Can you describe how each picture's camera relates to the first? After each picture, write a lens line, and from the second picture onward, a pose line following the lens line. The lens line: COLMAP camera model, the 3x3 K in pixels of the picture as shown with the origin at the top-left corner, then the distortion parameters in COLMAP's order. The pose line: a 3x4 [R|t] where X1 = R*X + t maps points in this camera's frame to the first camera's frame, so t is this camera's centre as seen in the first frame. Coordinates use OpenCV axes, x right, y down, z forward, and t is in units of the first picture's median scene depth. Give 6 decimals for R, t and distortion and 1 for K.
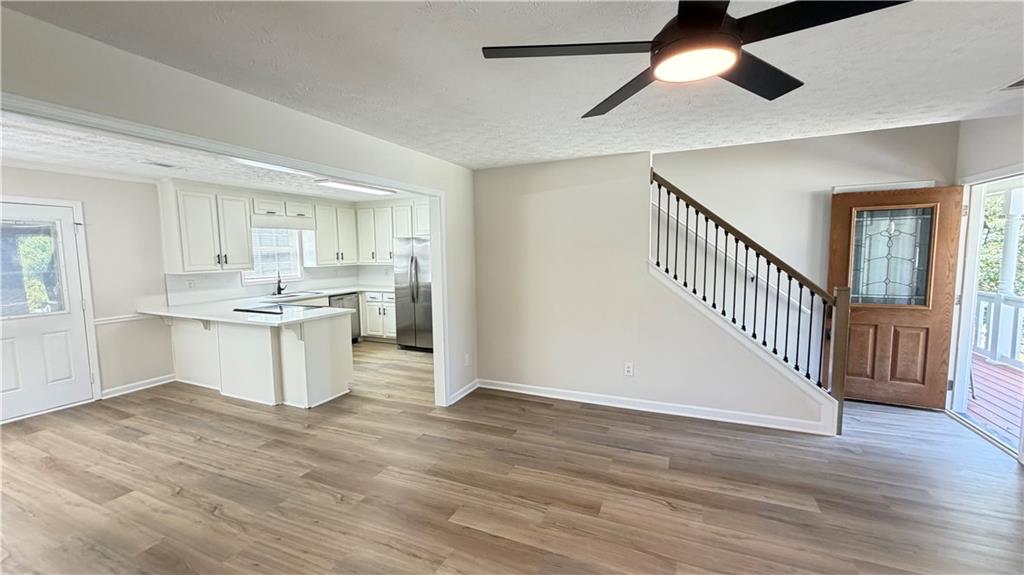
lens RADIAL K [[413.9, 0, 507.9], [0, 413.9, 284.7], [0, 0, 1]] dist [0.002160, 0.000562]
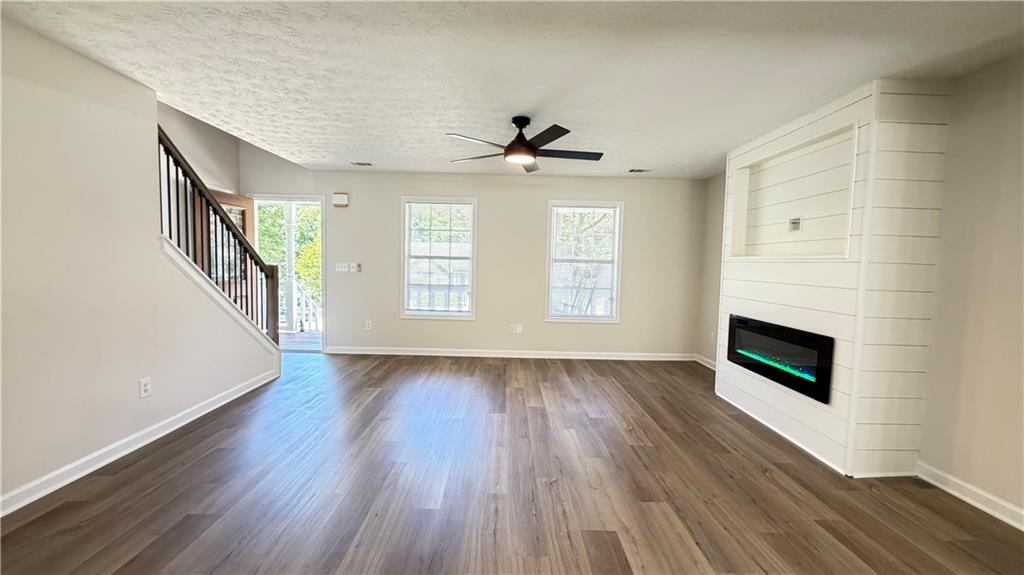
lens RADIAL K [[413.9, 0, 518.1], [0, 413.9, 282.3], [0, 0, 1]] dist [0.002160, 0.000562]
pose [[-0.436833, -0.036880, 0.898786, -0.568094], [0.058177, 0.995909, 0.069141, 0.013059], [-0.897659, 0.082492, -0.432900, 0.667785]]
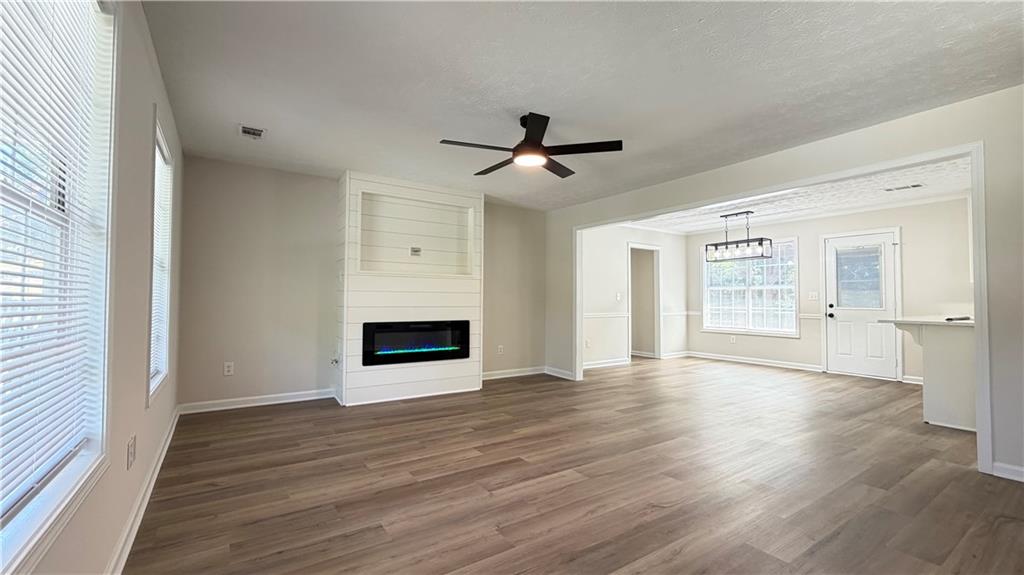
lens RADIAL K [[413.9, 0, 509.3], [0, 413.9, 287.5], [0, 0, 1]] dist [0.002160, 0.000562]
pose [[-0.536500, -0.013569, -0.843791, 0.757638], [-0.066572, 0.997435, 0.026288, 0.039757], [0.841270, 0.070276, -0.536028, 0.679068]]
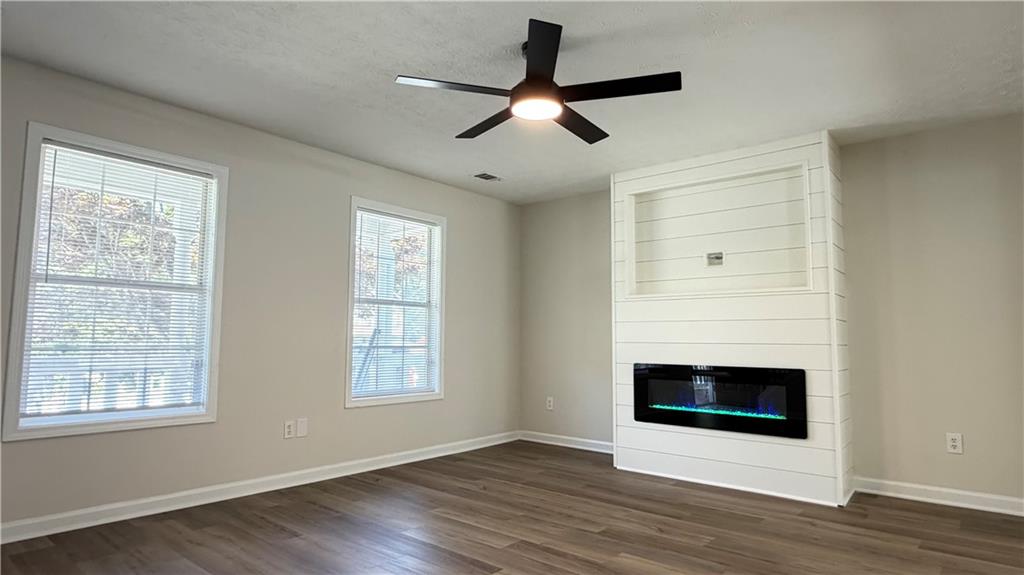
lens RADIAL K [[566.0, 0, 523.9], [0, 566.0, 285.8], [0, 0, 1]] dist [0.000242, -0.001303]
pose [[-0.965759, 0.035803, 0.256957, -0.004607], [0.031801, 0.999300, -0.019715, 0.046422], [-0.257483, -0.010868, -0.966222, 0.923441]]
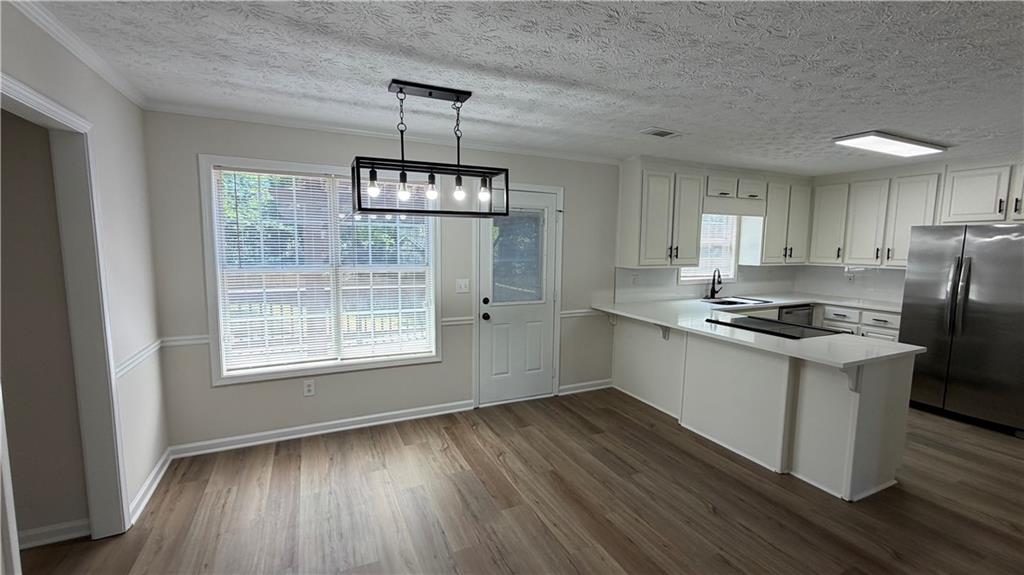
lens RADIAL K [[425.9, 0, 505.4], [0, 425.9, 285.1], [0, 0, 1]] dist [-0.003832, -0.000386]
pose [[0.759360, 0.087981, -0.644695, -0.483016], [-0.076799, 0.996009, 0.045465, -0.012230], [0.646123, 0.014988, 0.763086, 0.177115]]
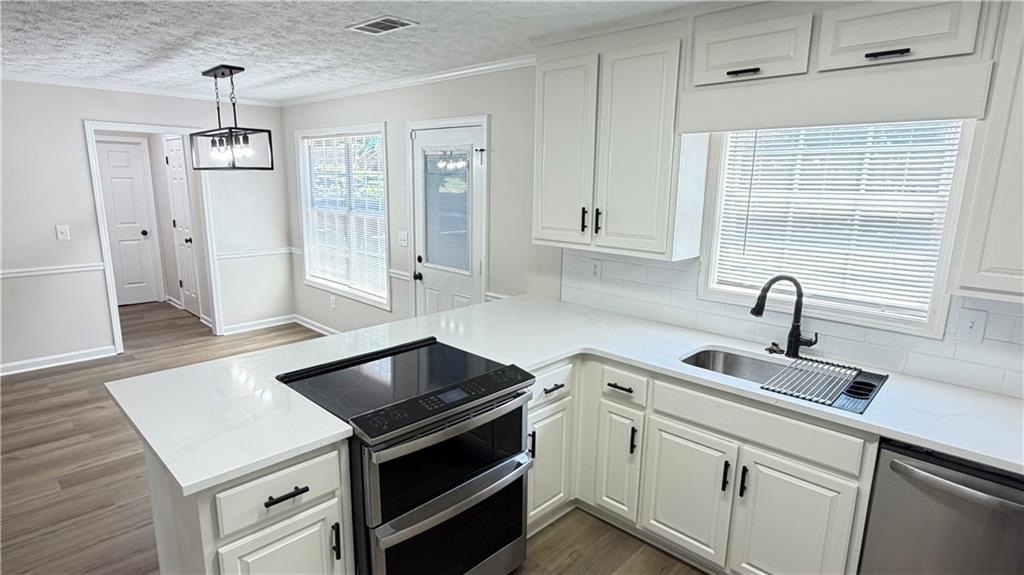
lens RADIAL K [[545.4, 0, 502.0], [0, 545.4, 289.5], [0, 0, 1]] dist [0.000034, 0.000530]
pose [[-0.353339, 0.199970, -0.913873, -0.190511], [-0.085050, 0.965974, 0.244254, -0.146608], [0.931621, 0.164030, -0.324309, 1.355383]]
